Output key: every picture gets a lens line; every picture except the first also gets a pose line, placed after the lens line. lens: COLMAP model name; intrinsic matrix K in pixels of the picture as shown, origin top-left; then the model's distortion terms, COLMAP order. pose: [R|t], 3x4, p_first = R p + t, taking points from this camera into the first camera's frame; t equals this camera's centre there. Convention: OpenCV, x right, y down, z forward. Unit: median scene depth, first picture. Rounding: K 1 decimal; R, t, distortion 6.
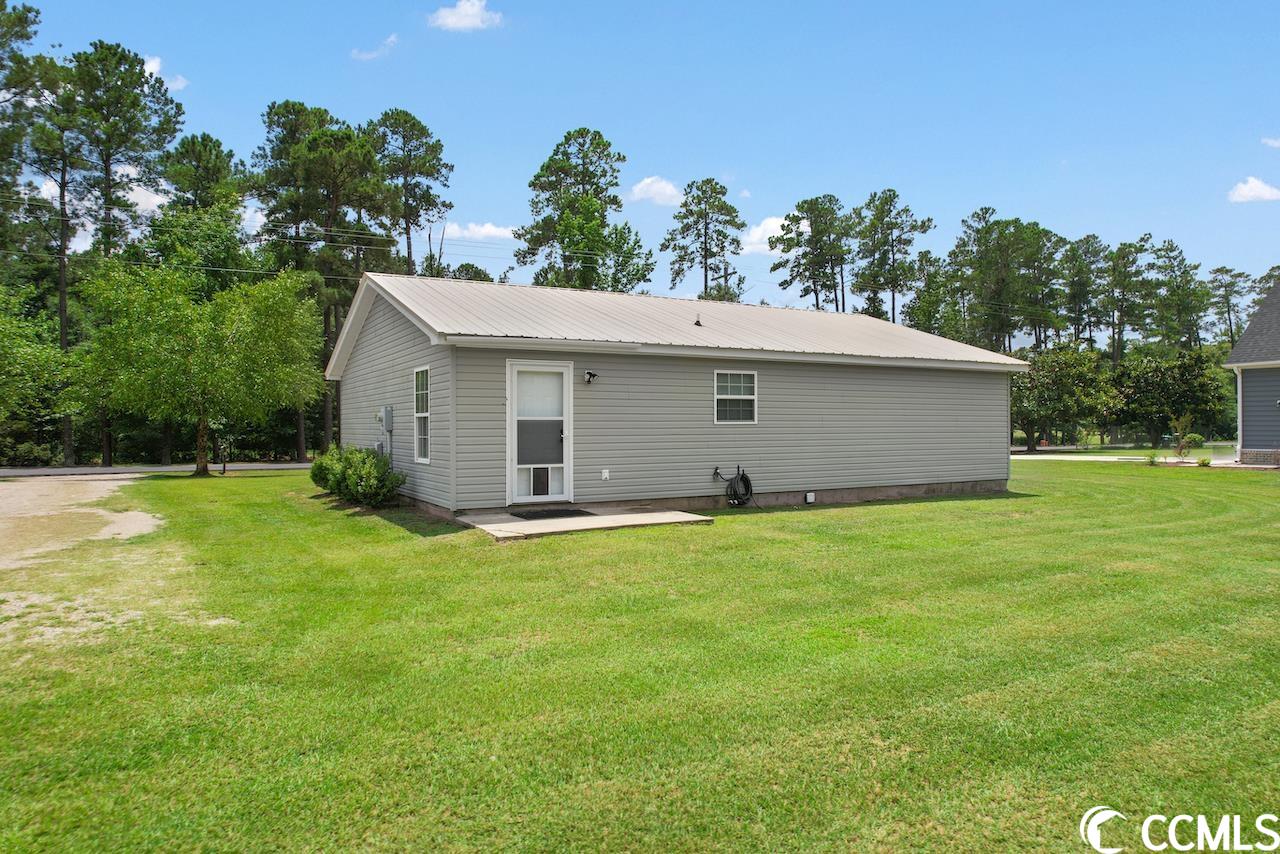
lens RADIAL K [[816.8, 0, 640.0], [0, 816.8, 427.0], [0, 0, 1]] dist [-0.064338, 0.052063]
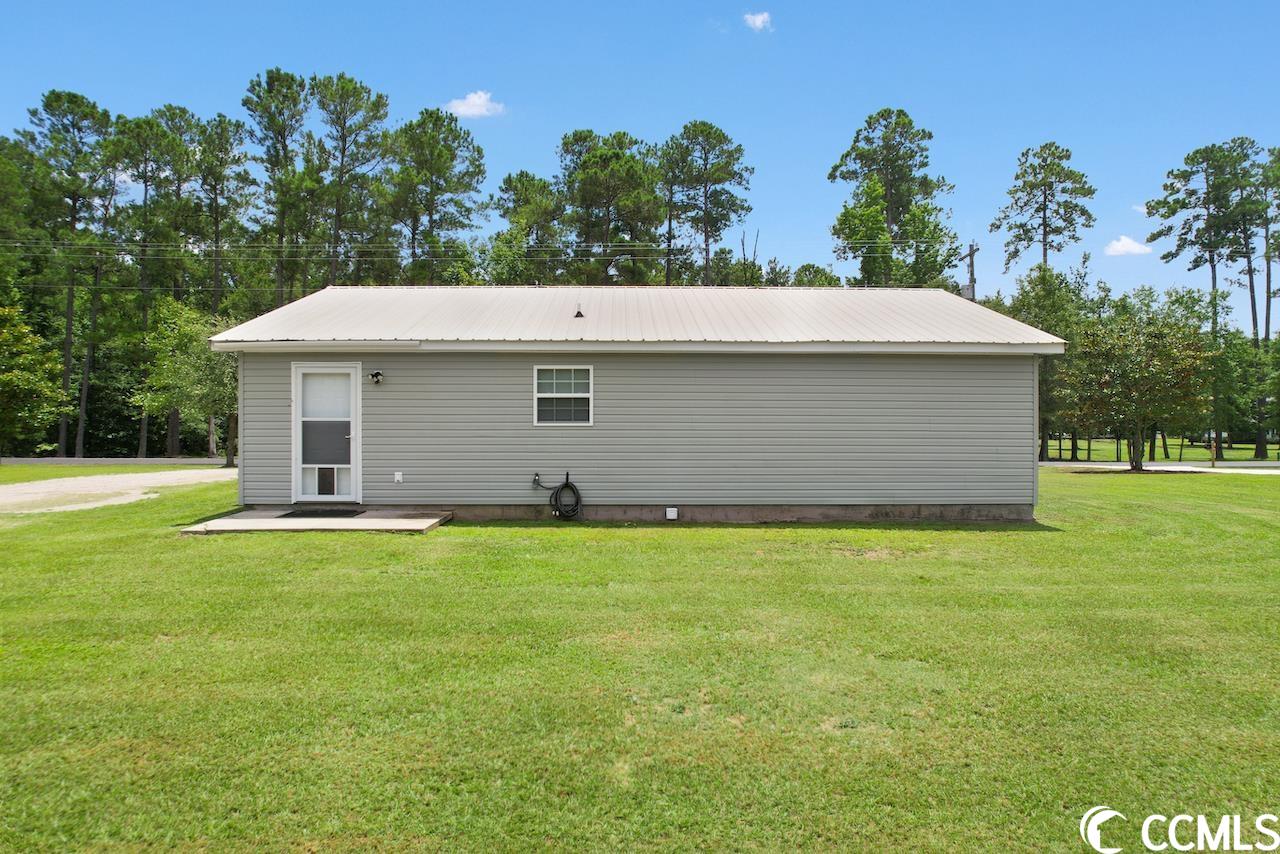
lens RADIAL K [[816.8, 0, 640.0], [0, 816.8, 427.0], [0, 0, 1]] dist [-0.064338, 0.052063]
pose [[0.880314, 0.003737, -0.474377, 0.559062], [-0.005189, 0.999985, -0.001753, -0.000937], [0.474363, 0.004005, 0.880320, 0.236276]]
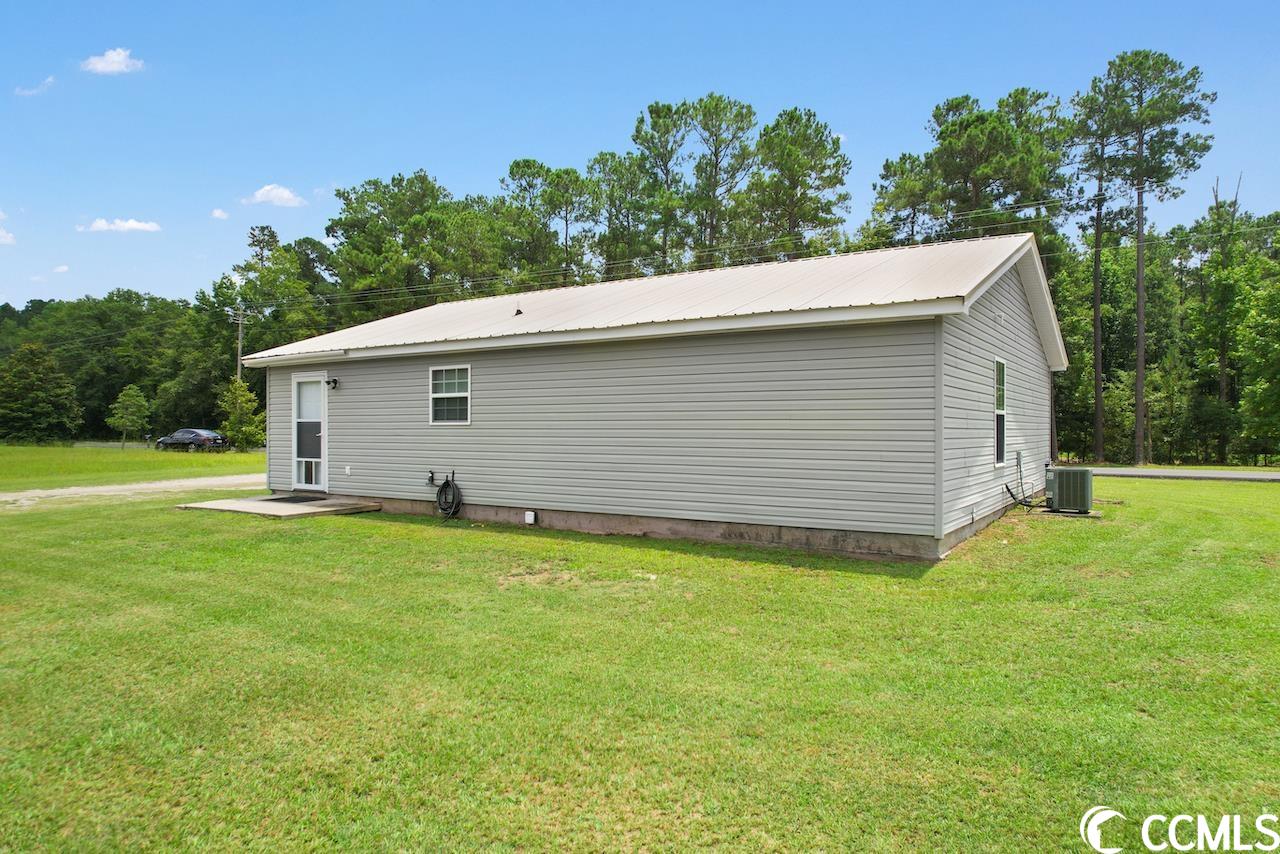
lens RADIAL K [[816.8, 0, 640.0], [0, 816.8, 427.0], [0, 0, 1]] dist [-0.064338, 0.052063]
pose [[0.455625, 0.001088, -0.890171, 0.928284], [-0.002161, 0.999998, 0.000116, -0.001525], [0.890169, 0.001871, 0.455626, 0.710011]]
